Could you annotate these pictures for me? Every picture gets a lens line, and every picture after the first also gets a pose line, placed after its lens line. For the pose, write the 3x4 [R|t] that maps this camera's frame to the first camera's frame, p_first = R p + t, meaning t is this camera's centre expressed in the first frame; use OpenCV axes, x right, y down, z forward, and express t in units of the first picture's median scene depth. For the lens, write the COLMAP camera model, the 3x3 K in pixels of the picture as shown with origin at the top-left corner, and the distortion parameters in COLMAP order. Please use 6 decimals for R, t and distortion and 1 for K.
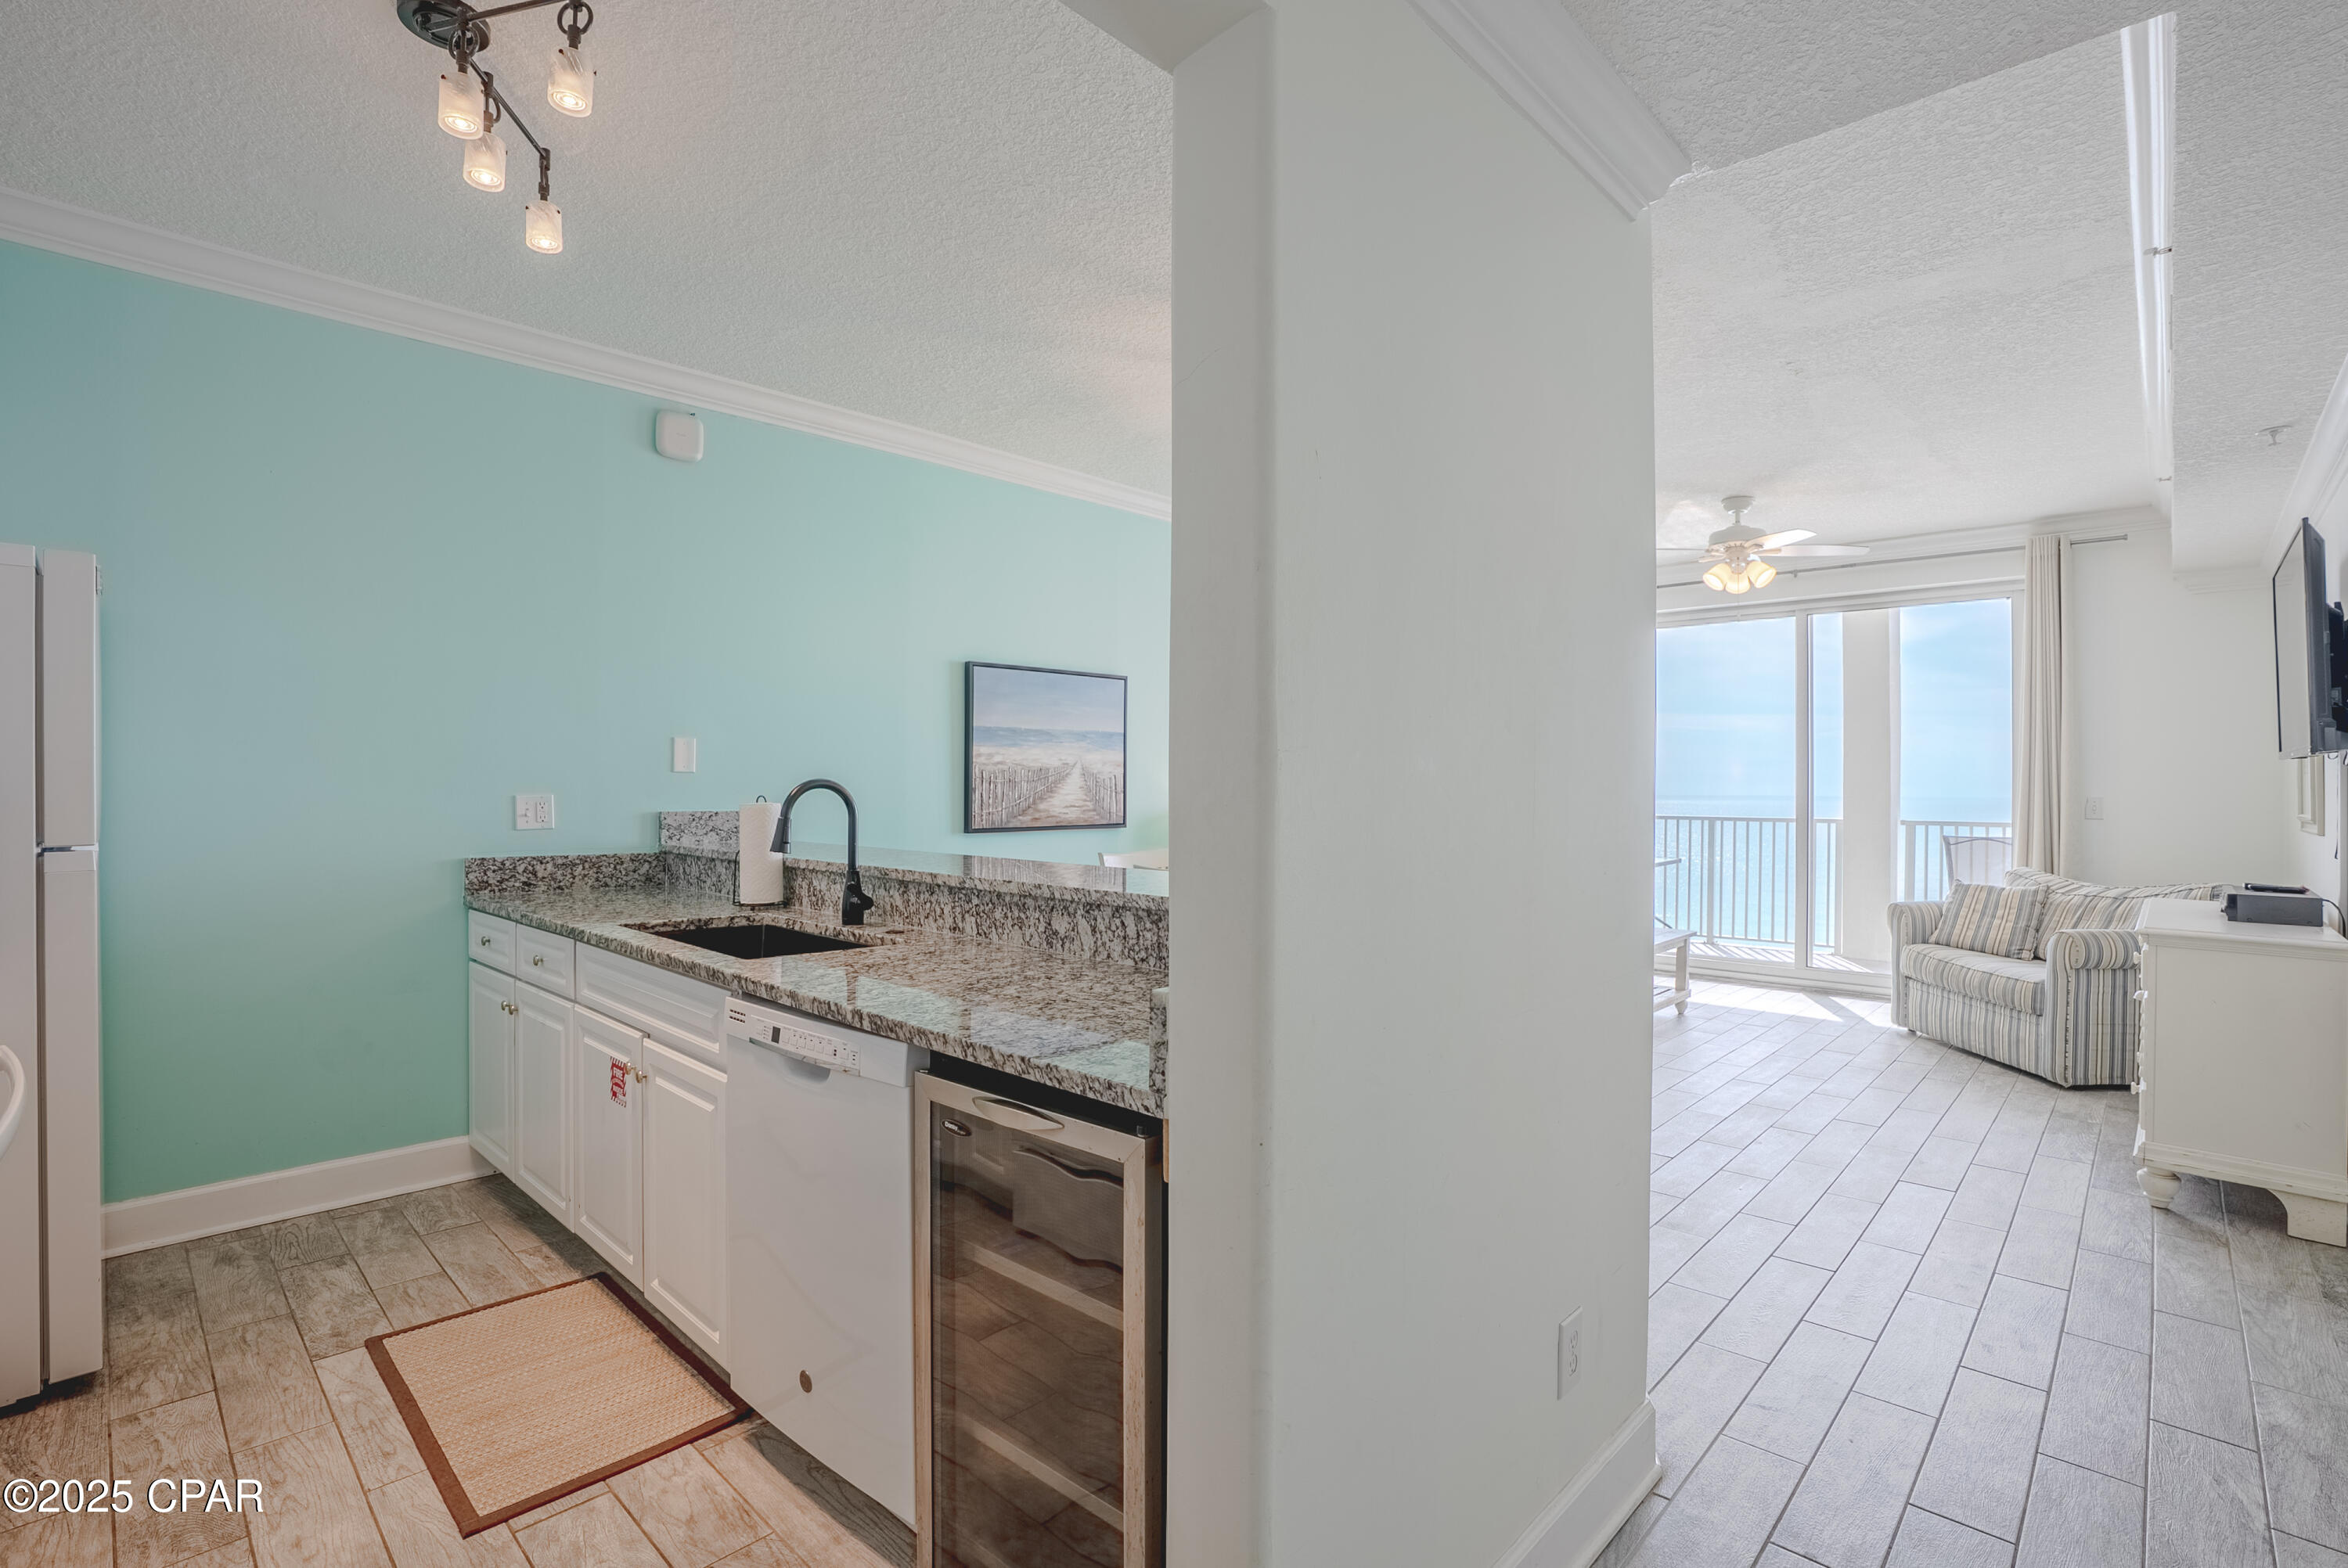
lens RADIAL K [[1096.8, 0, 1177.0], [0, 1096.8, 782.3], [0, 0, 1]] dist [-0.068765, 0.023361]
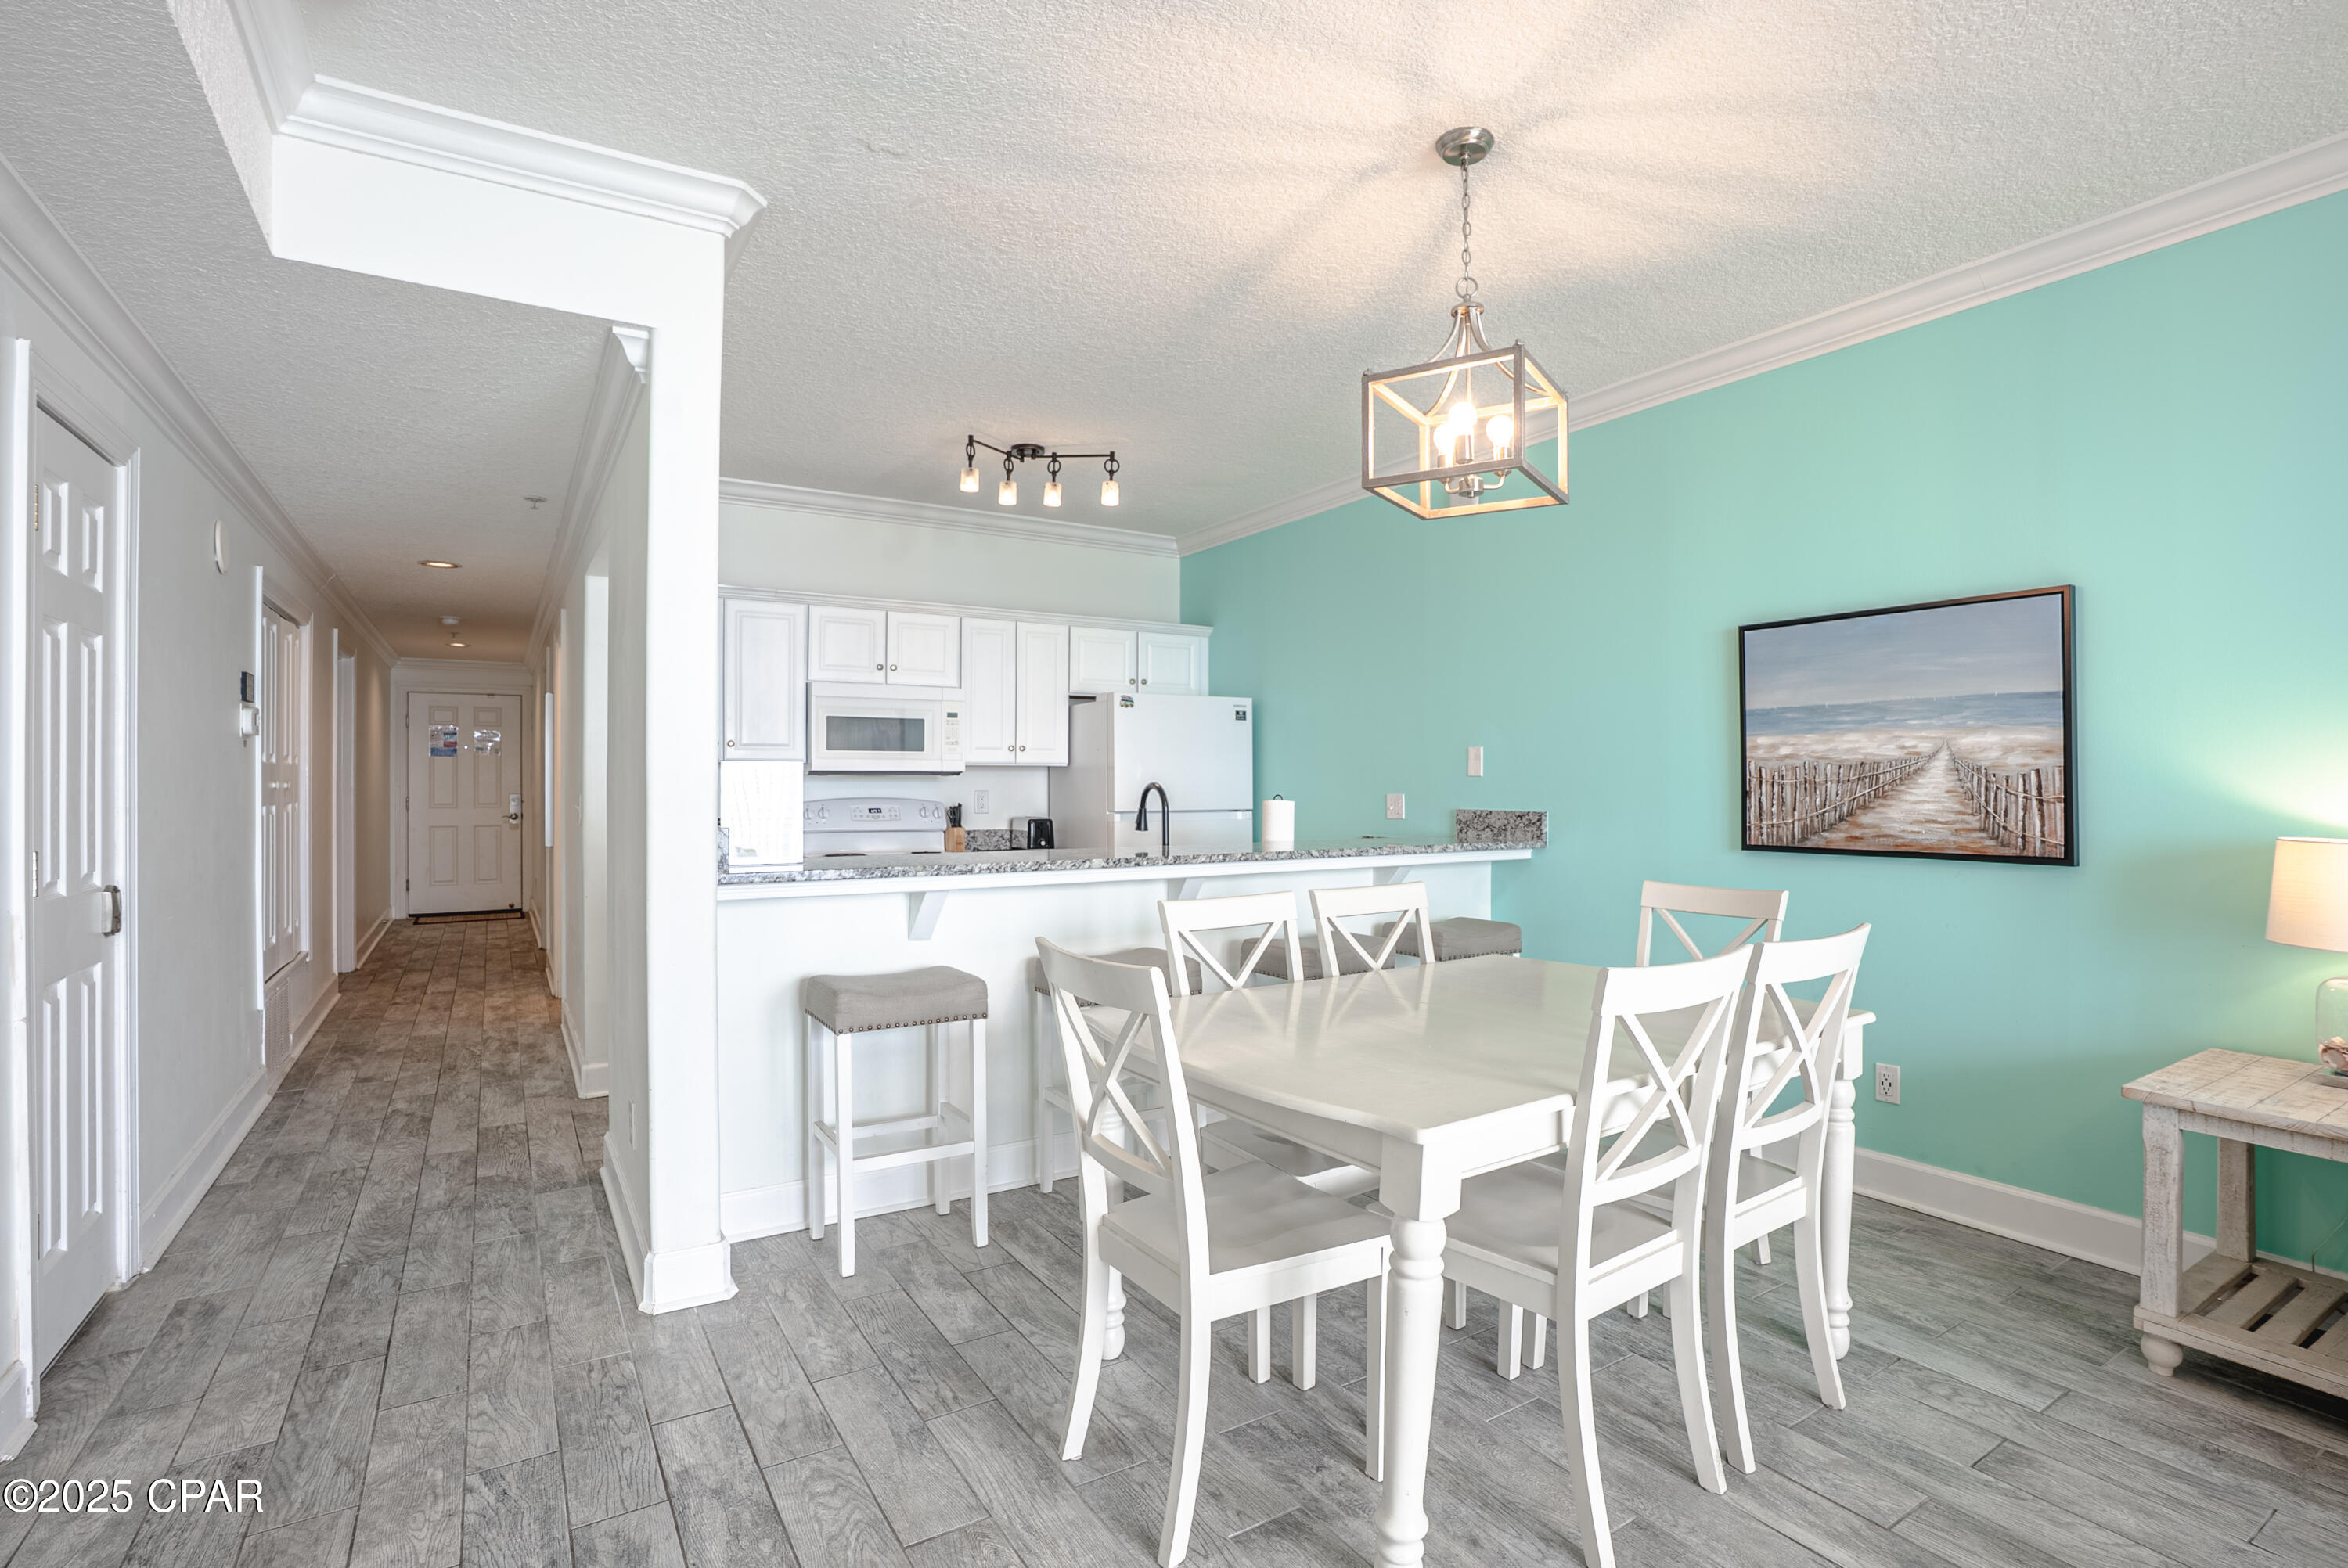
lens RADIAL K [[1132.1, 0, 1196.5], [0, 1132.1, 785.0], [0, 0, 1]] dist [-0.022372, 0.003498]
pose [[-0.254286, 0.000154, -0.967129, 0.642275], [0.004022, 0.999992, -0.000898, 0.000164], [0.967121, -0.004118, -0.254285, 0.792750]]
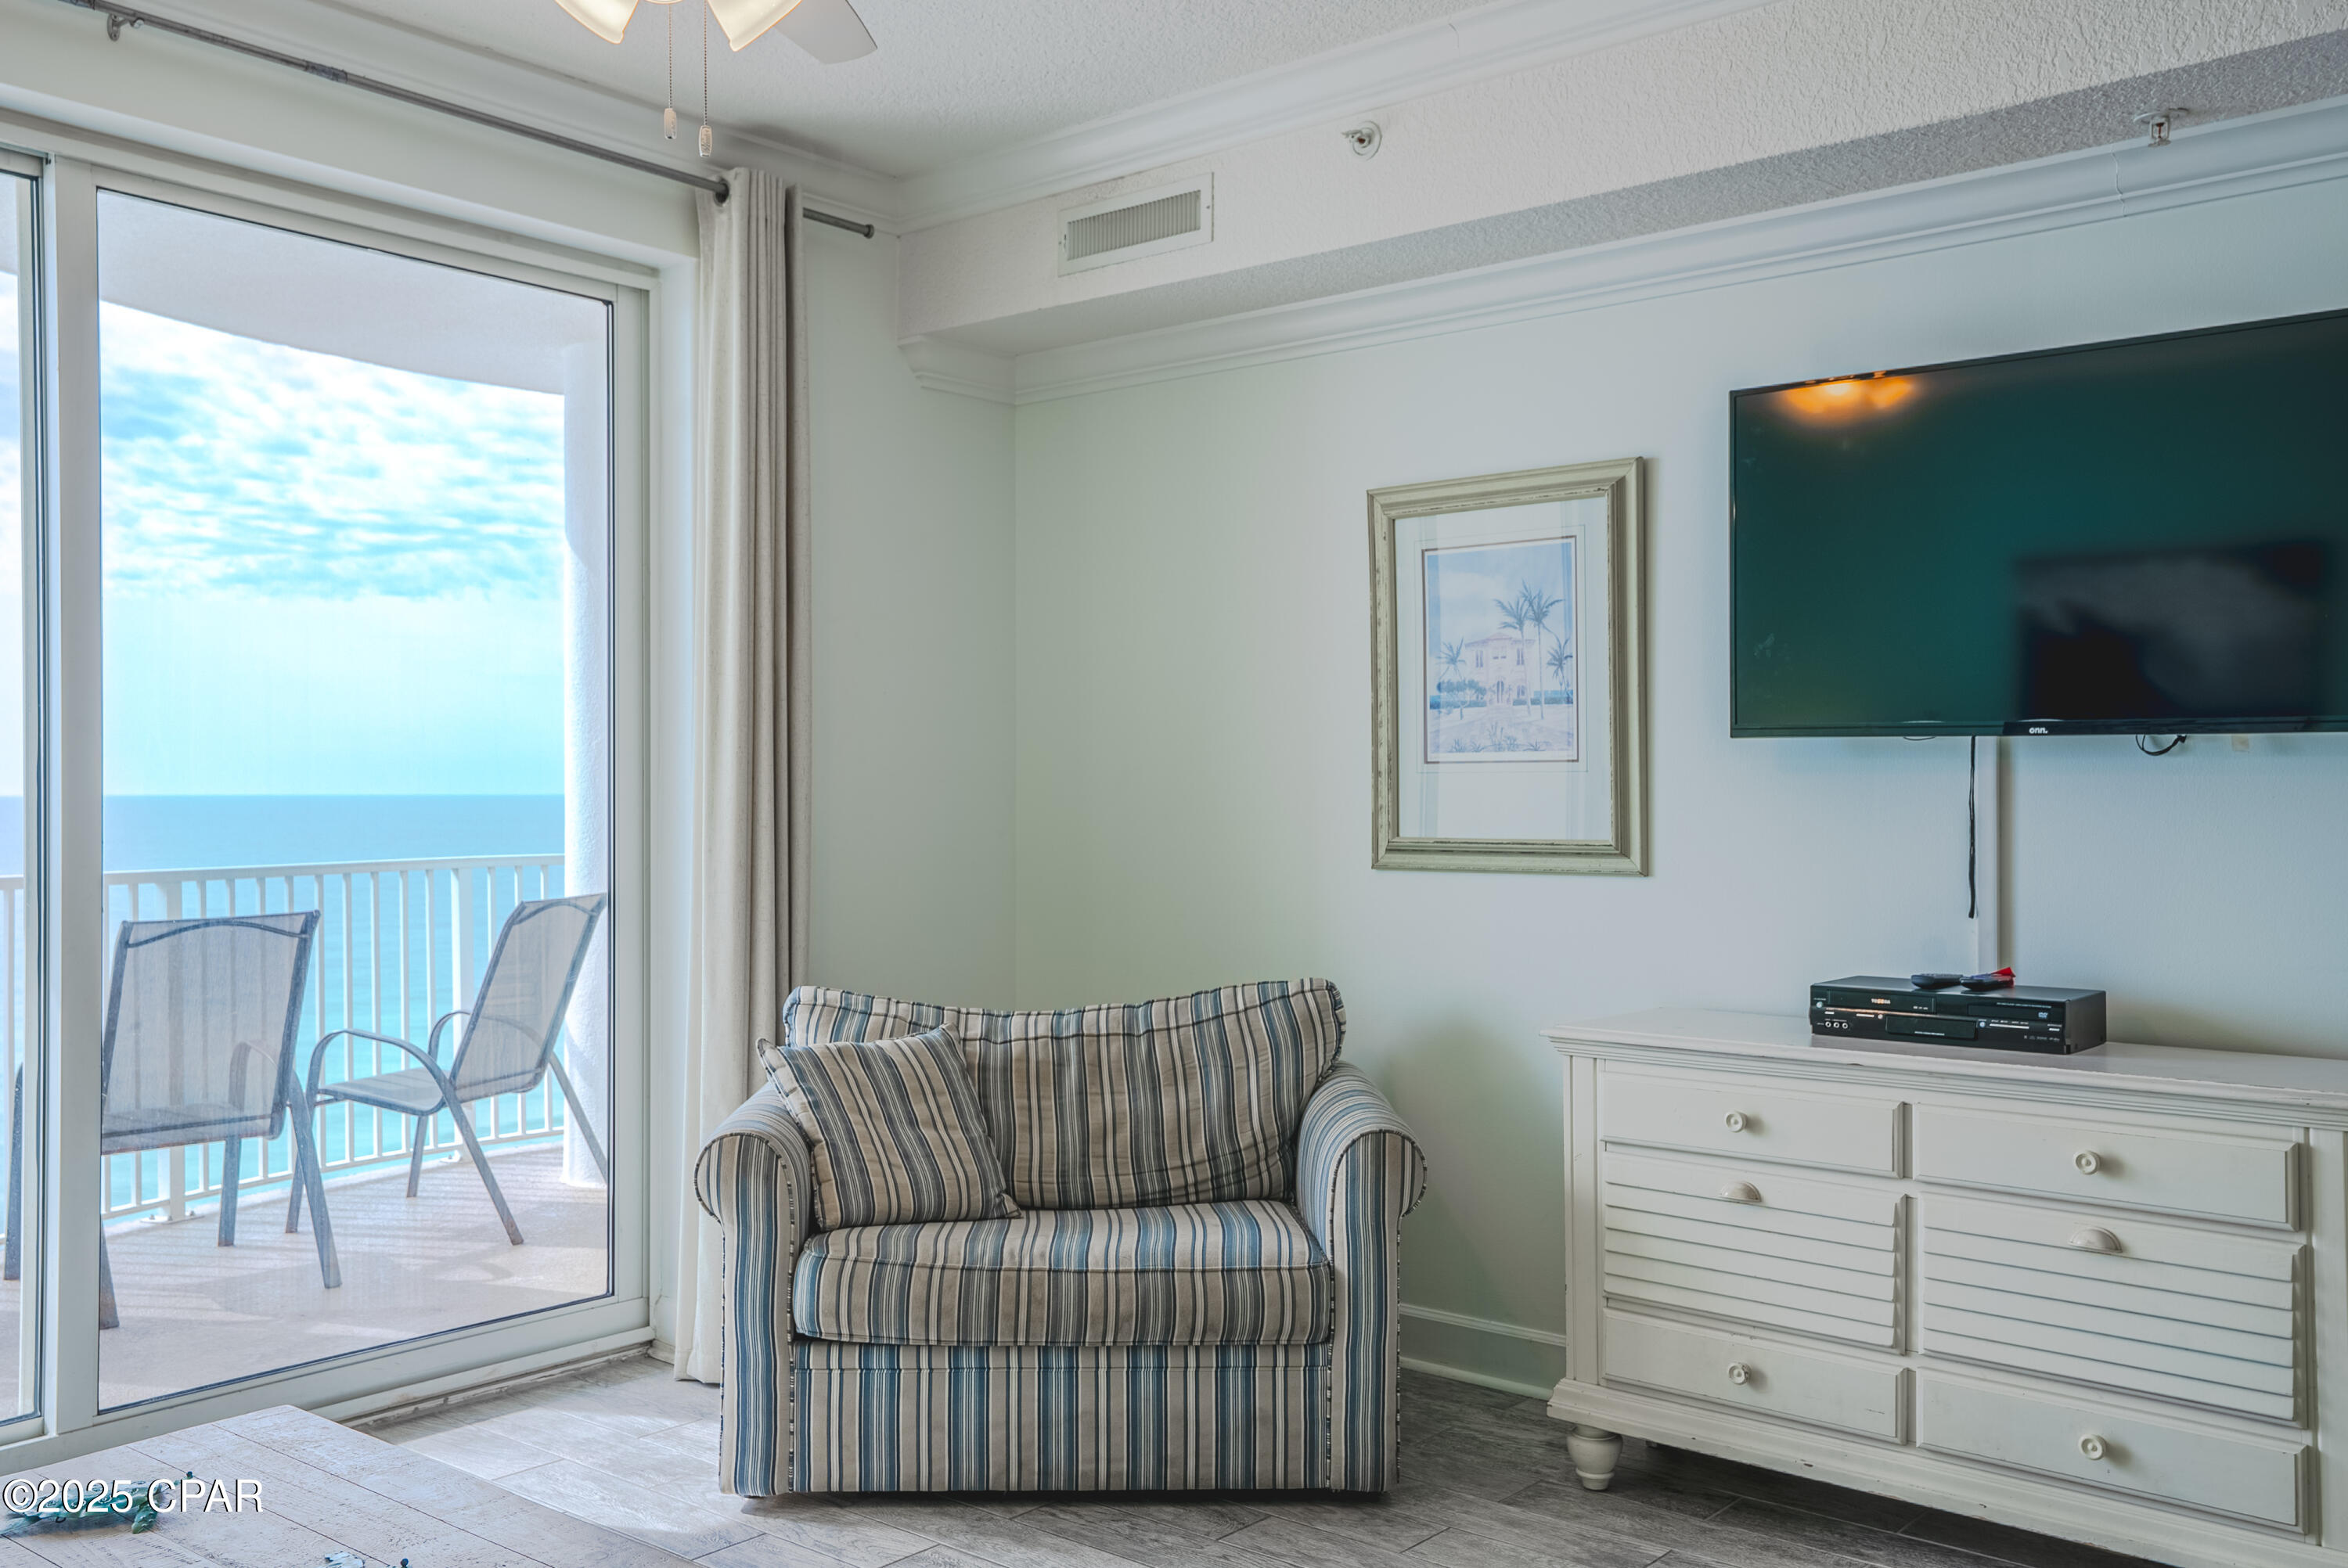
lens RADIAL K [[2026.0, 0, 1192.6], [0, 2026.0, 783.7], [0, 0, 1]] dist [0.039562, 0.014867]
pose [[-0.066348, -0.006288, 0.997777, 0.024258], [-0.007390, 0.999956, 0.005810, -0.002717], [-0.997769, -0.006988, -0.066392, 0.994983]]
